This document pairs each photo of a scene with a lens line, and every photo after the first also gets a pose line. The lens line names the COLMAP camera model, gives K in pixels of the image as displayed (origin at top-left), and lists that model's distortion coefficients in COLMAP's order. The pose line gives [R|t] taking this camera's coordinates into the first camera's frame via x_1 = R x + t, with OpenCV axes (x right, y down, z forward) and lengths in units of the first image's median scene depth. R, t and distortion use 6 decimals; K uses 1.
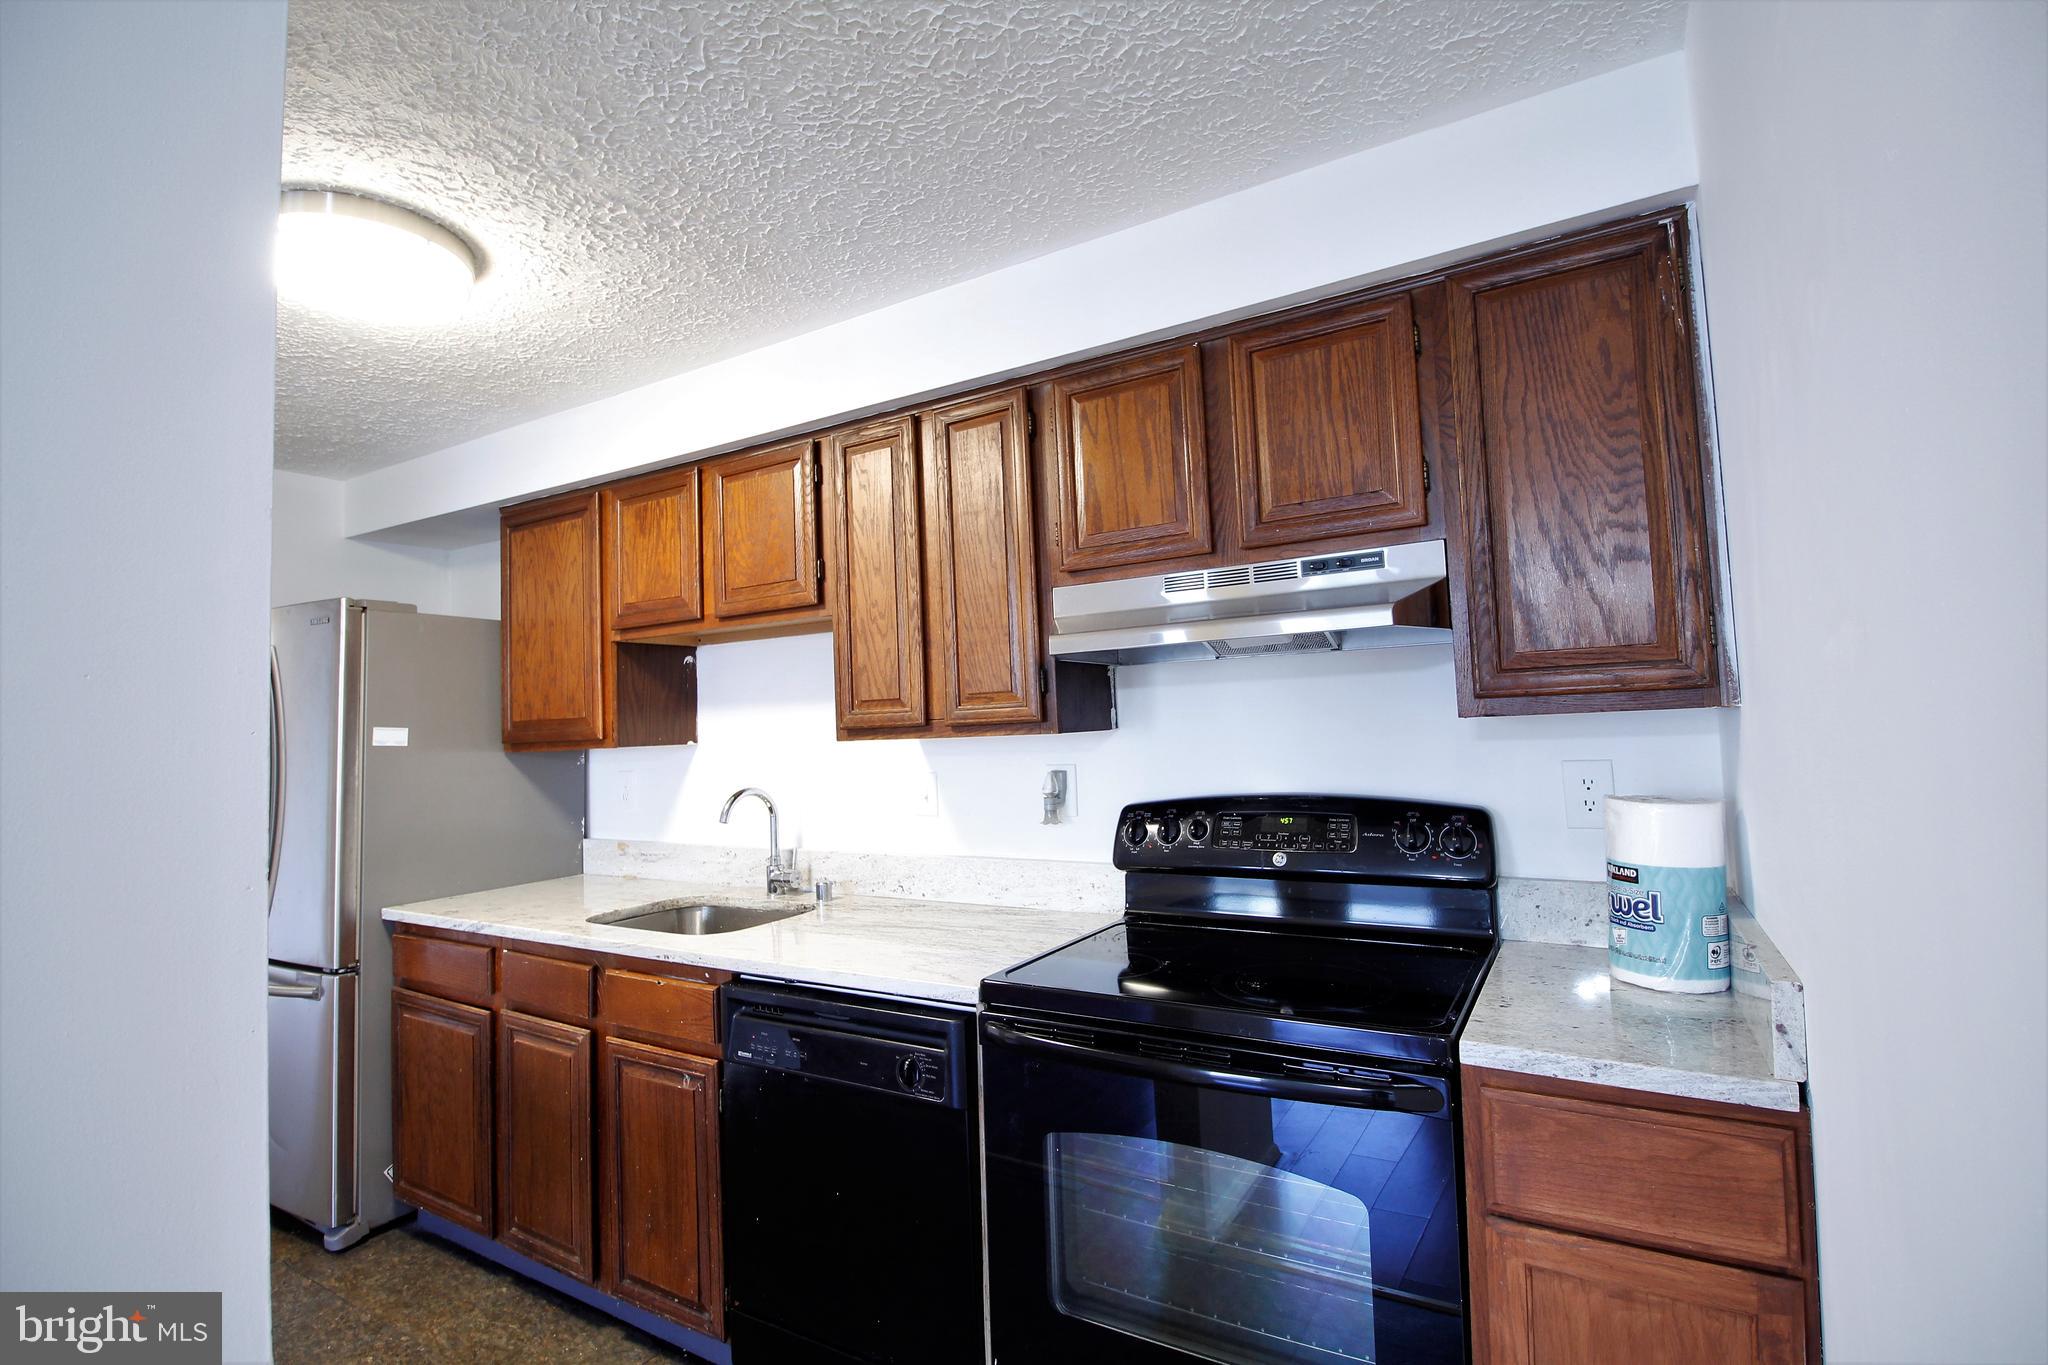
lens RADIAL K [[951.3, 0, 1041.0], [0, 951.3, 671.6], [0, 0, 1]] dist [0.000092, -0.013941]
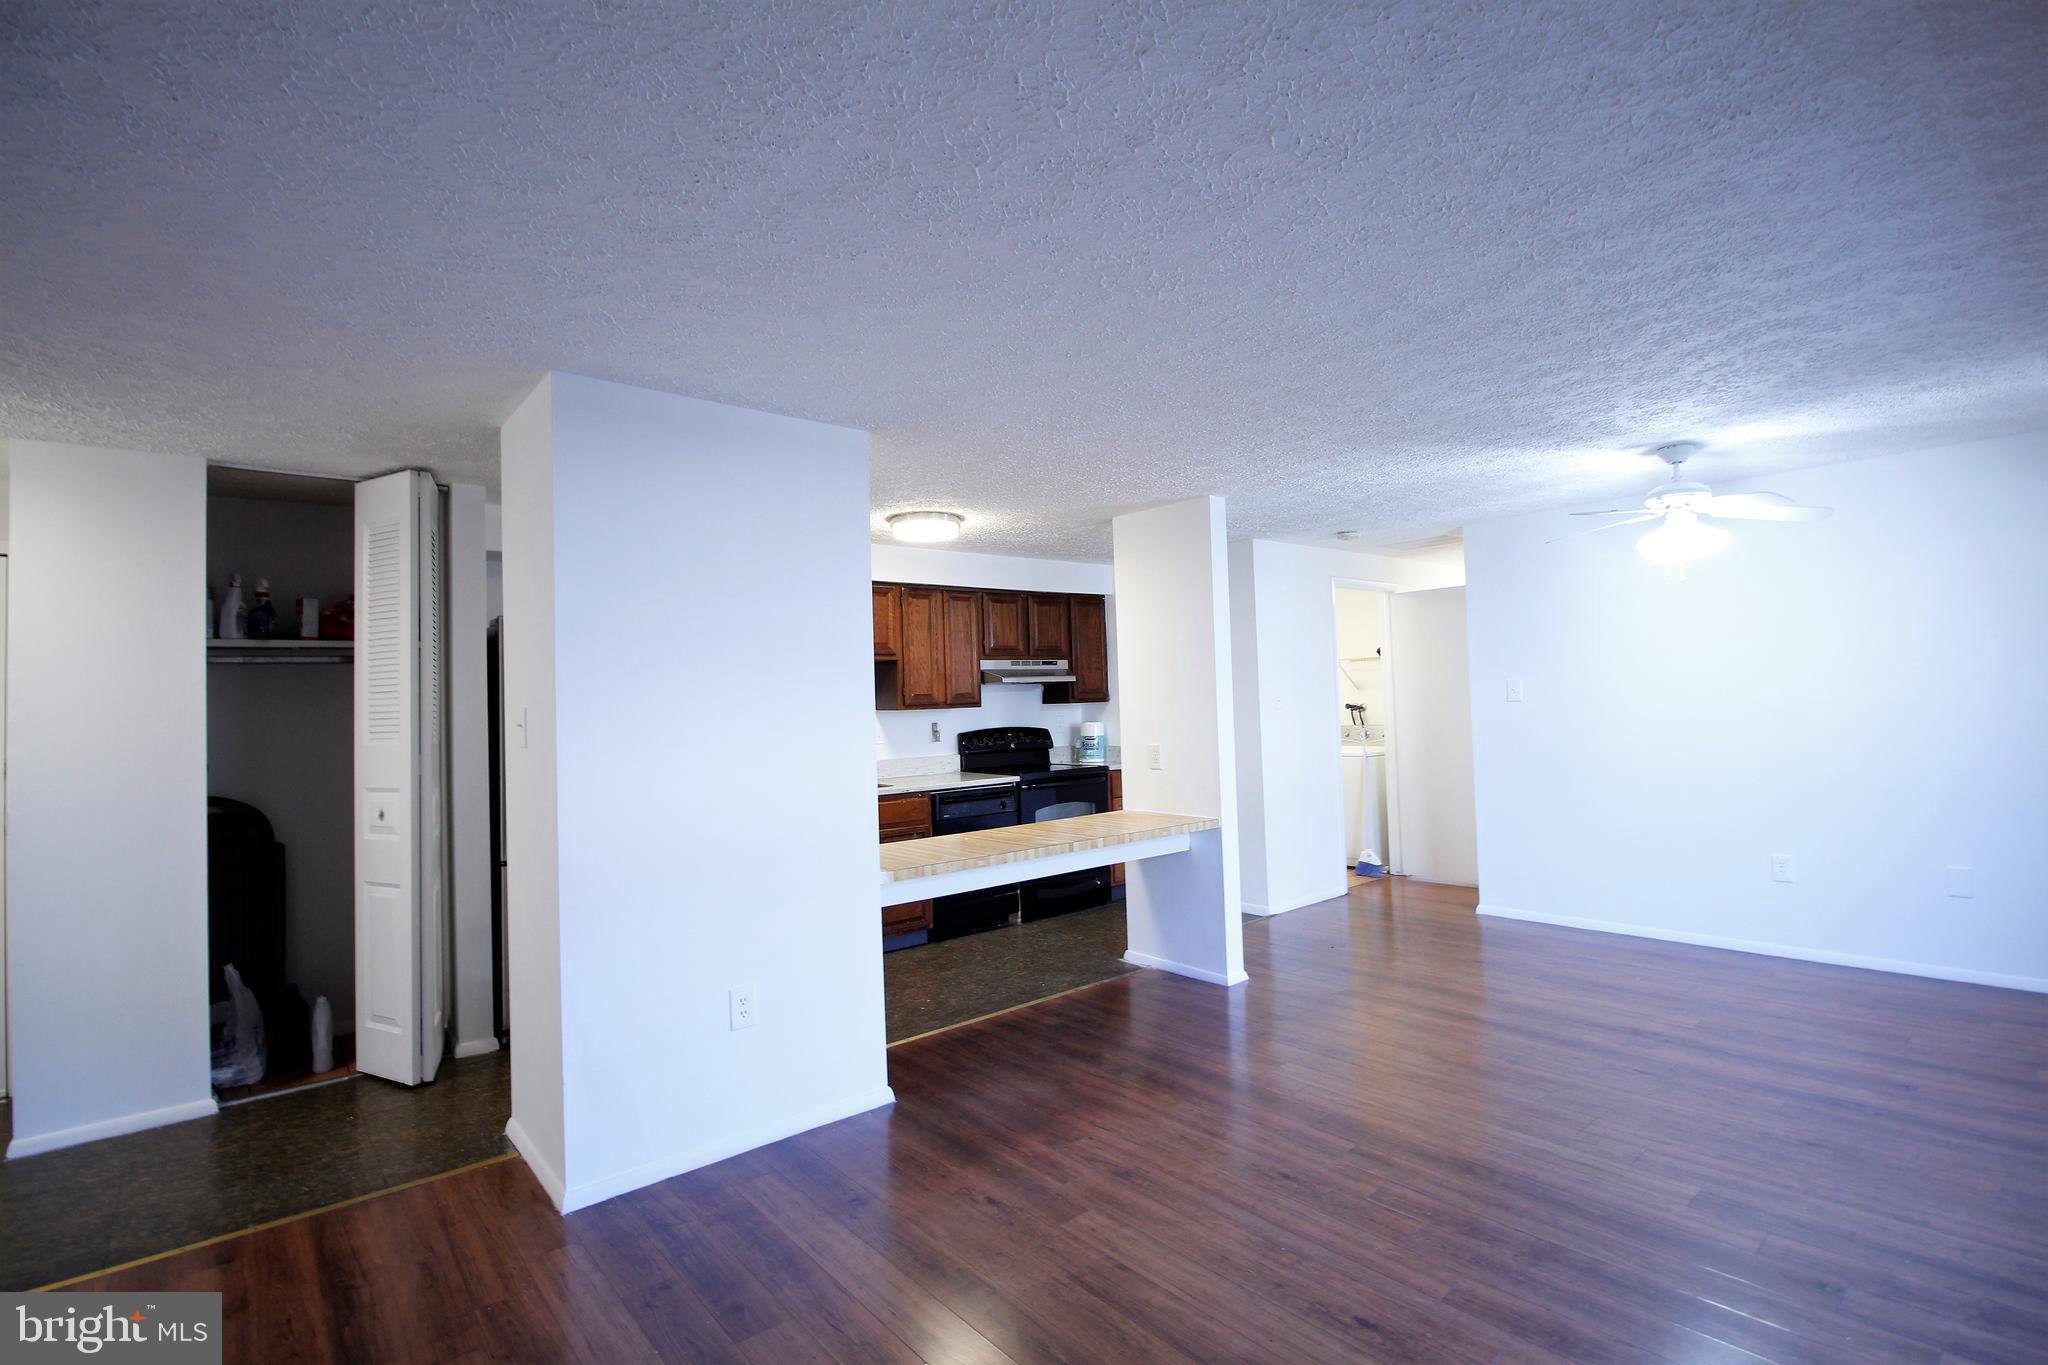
lens RADIAL K [[951.4, 0, 1037.7], [0, 951.4, 675.7], [0, 0, 1]] dist [-0.001589, -0.011675]
pose [[0.332009, 0.051906, 0.941847, -3.086546], [-0.034369, 0.998488, -0.042912, 0.097398], [-0.942650, -0.018124, 0.333291, -0.219499]]
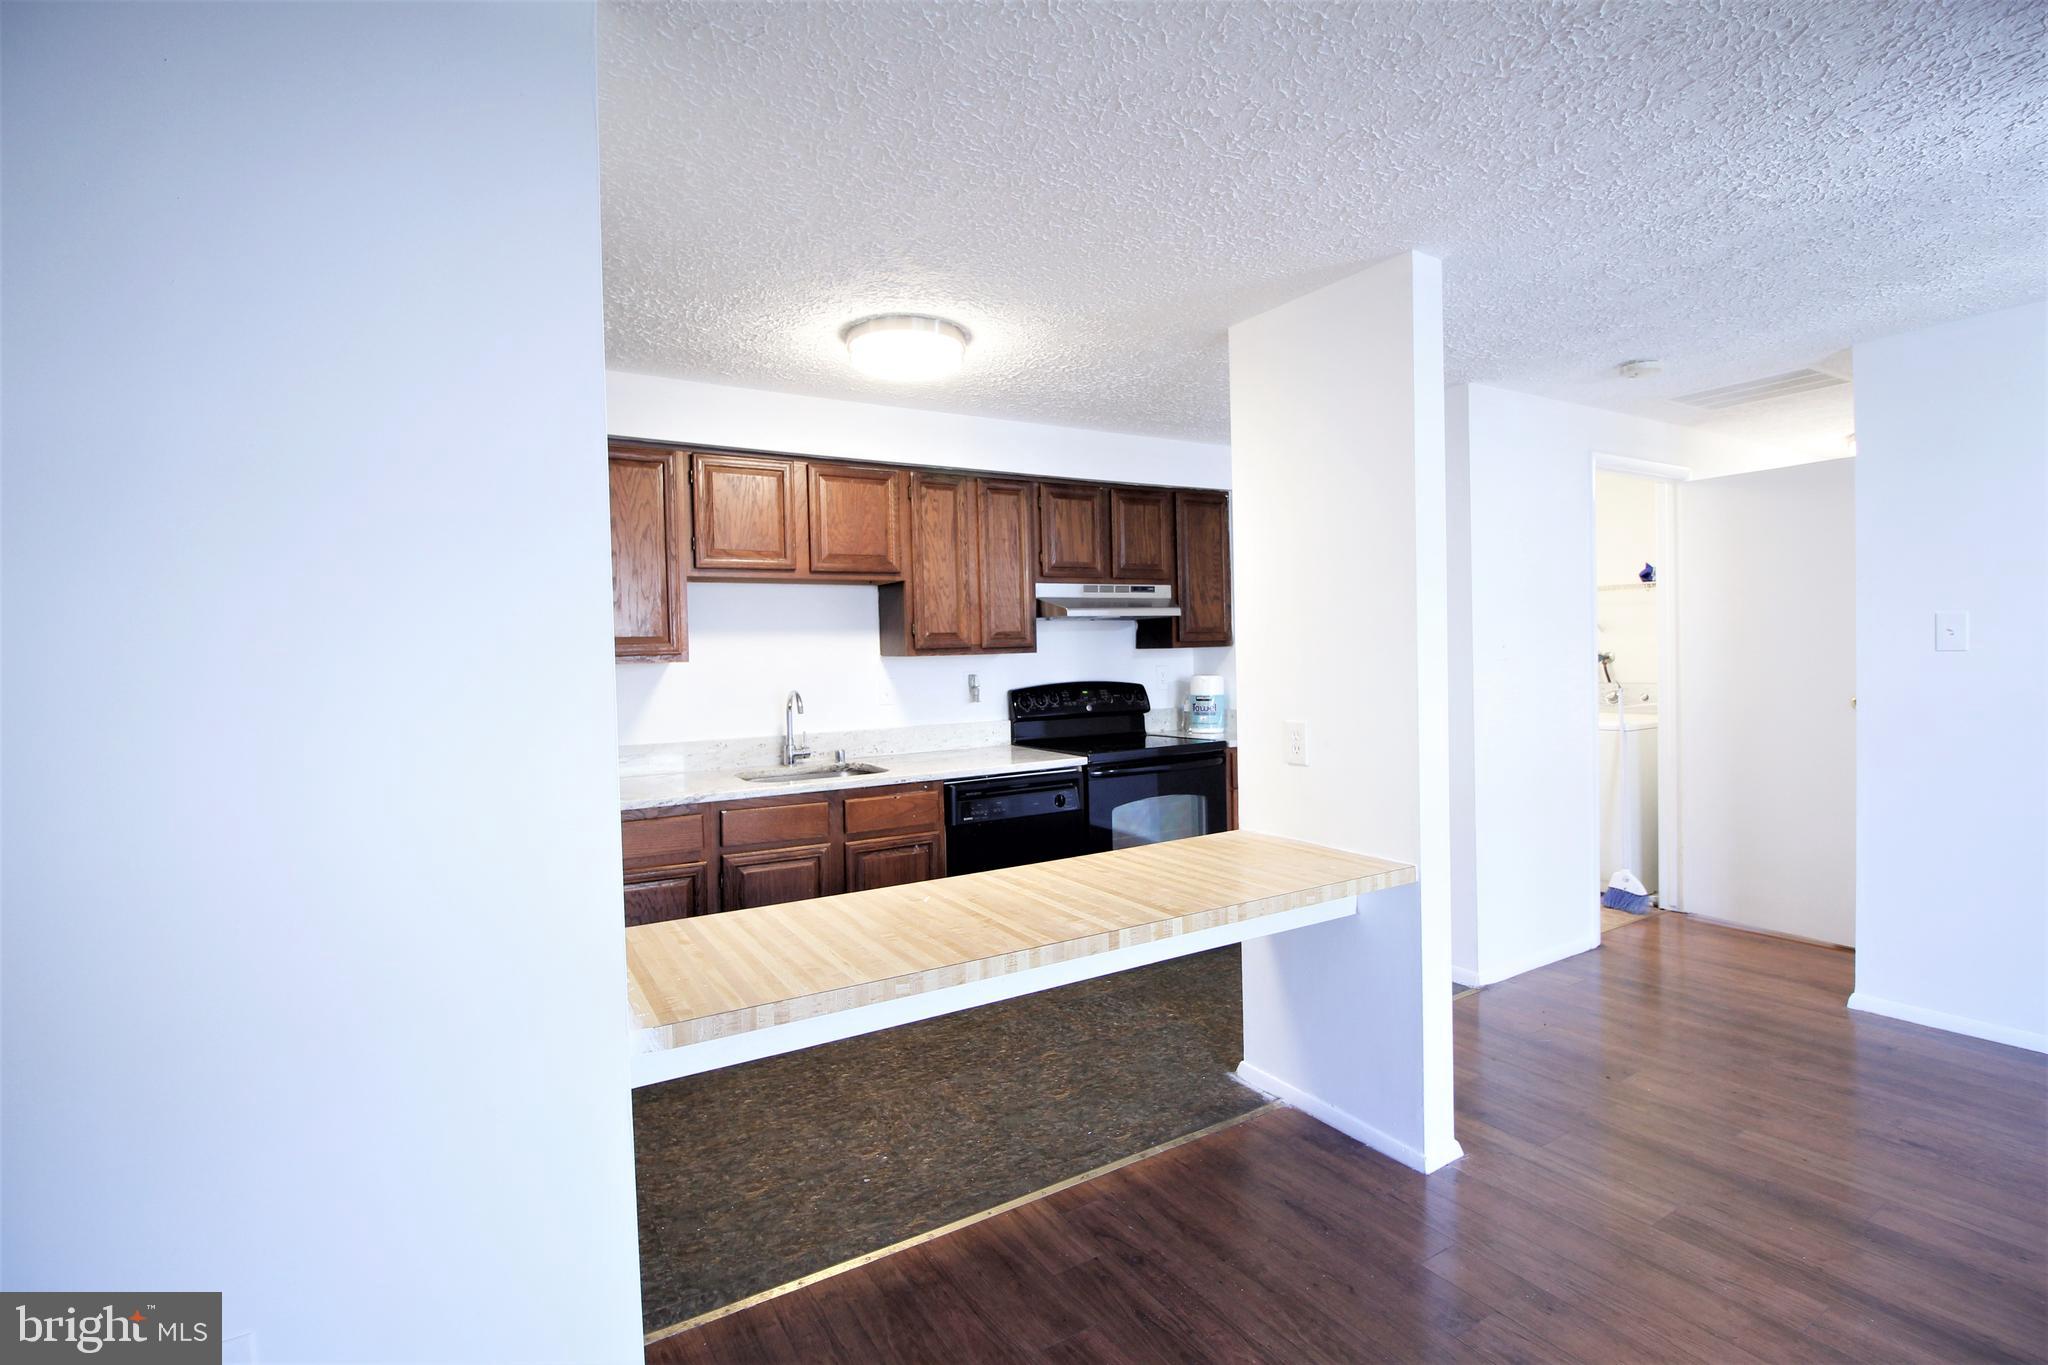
lens RADIAL K [[951.4, 0, 1037.7], [0, 951.4, 675.7], [0, 0, 1]] dist [-0.001589, -0.011675]
pose [[0.469757, 0.002234, 0.882793, -1.996244], [-0.043266, 0.998853, 0.020495, 0.078907], [-0.881735, -0.047822, 0.469315, 0.009673]]
